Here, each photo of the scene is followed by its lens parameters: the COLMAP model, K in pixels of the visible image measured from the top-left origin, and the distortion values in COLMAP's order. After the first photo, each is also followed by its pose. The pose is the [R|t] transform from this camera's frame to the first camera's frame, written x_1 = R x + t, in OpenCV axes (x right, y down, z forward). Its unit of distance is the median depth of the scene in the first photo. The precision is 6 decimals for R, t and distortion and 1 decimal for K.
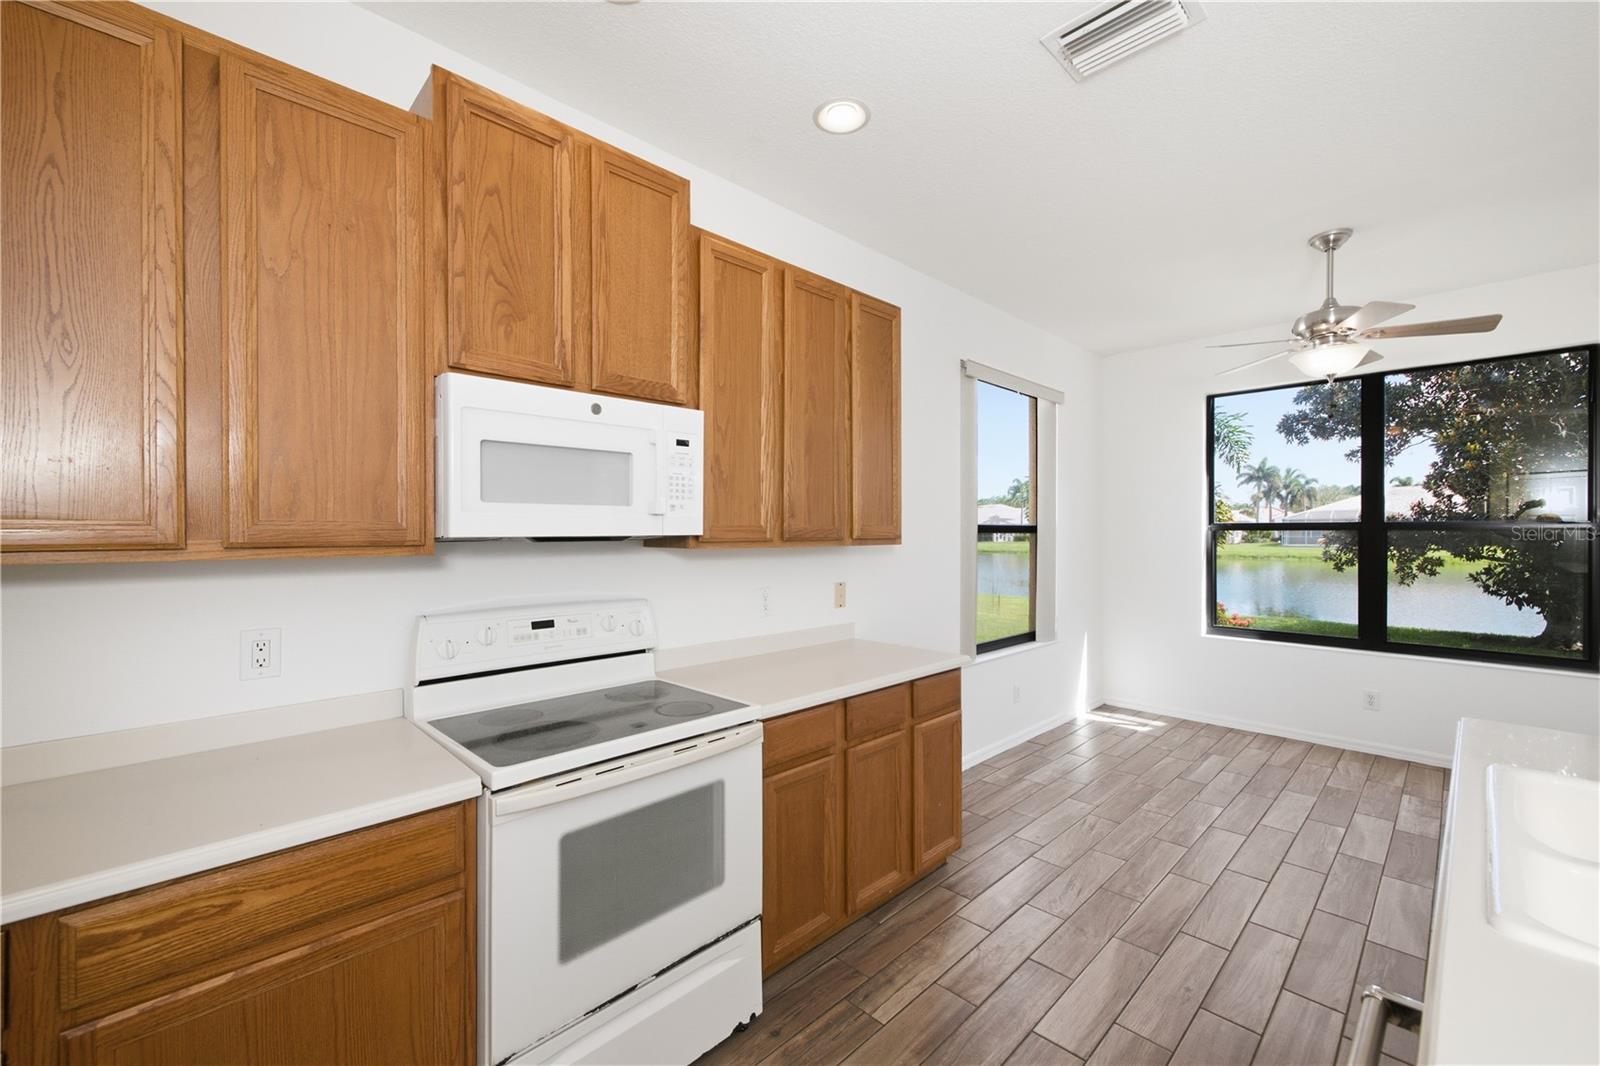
lens RADIAL K [[640.3, 0, 779.7], [0, 640.3, 537.6], [0, 0, 1]] dist [0.002766, 0.002832]
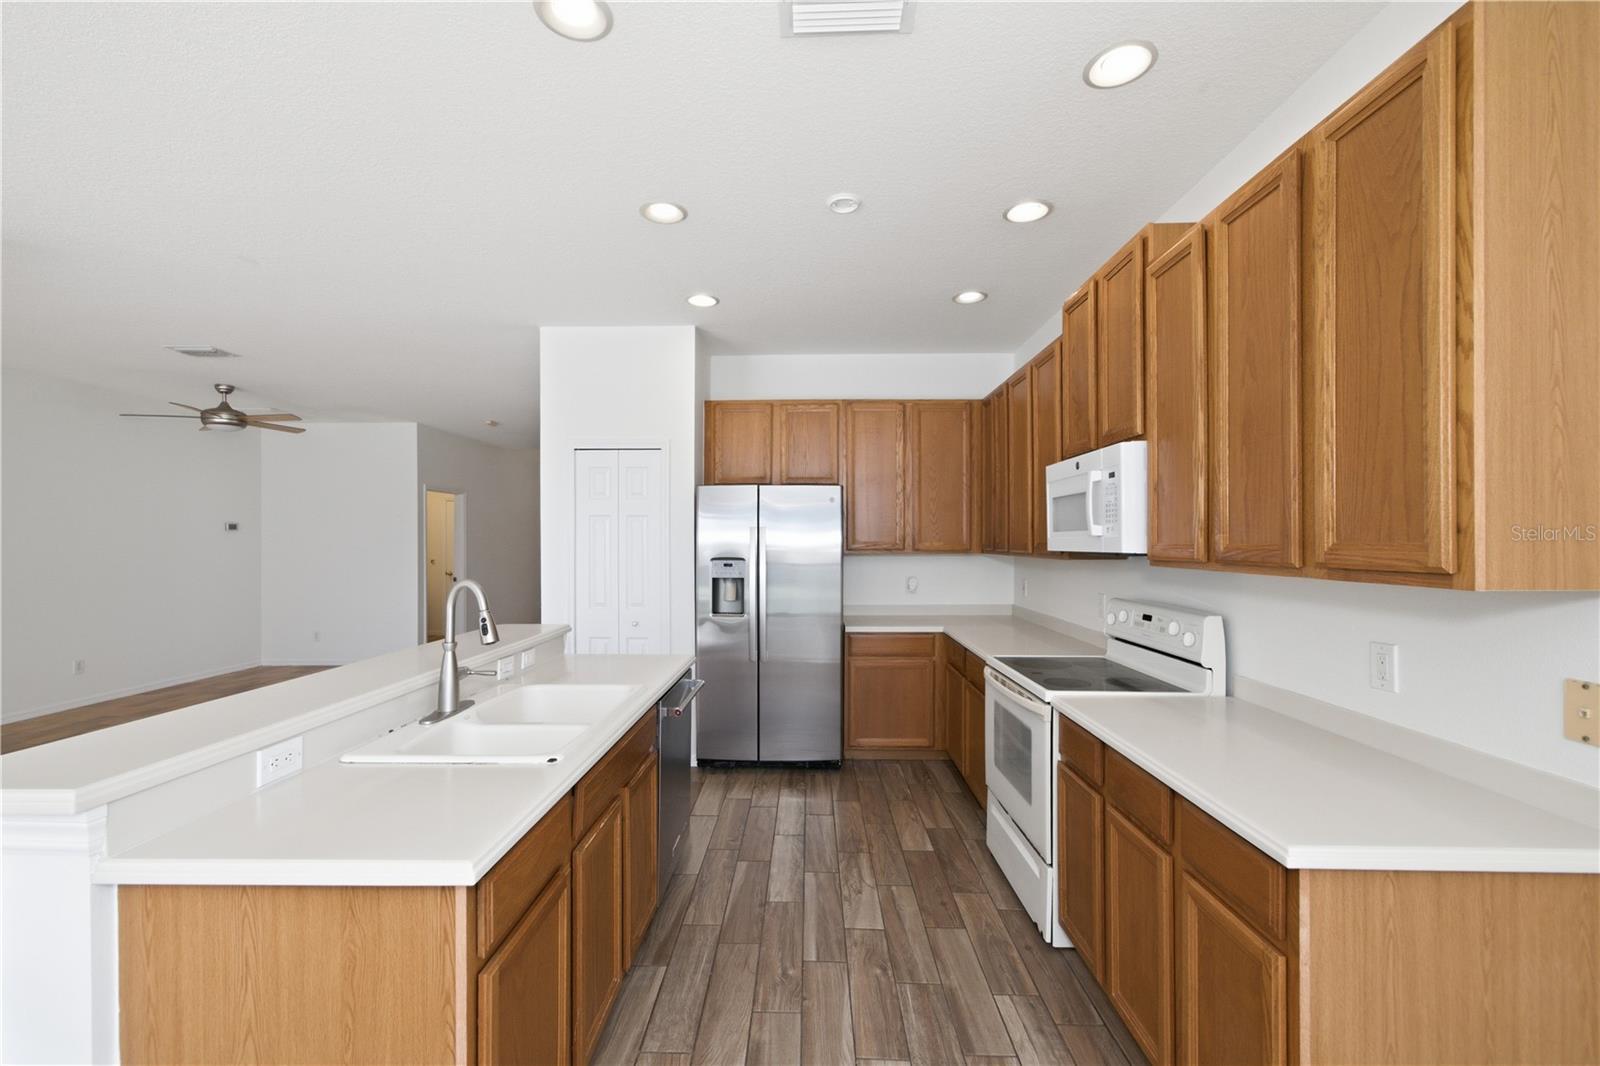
lens RADIAL K [[640.3, 0, 798.8], [0, 640.3, 542.6], [0, 0, 1]] dist [0.002766, 0.002832]
pose [[-0.689952, 0.005869, -0.723831, 1.109219], [-0.002431, 0.999943, 0.010426, -0.033856], [0.723851, 0.008953, -0.689898, 1.404434]]
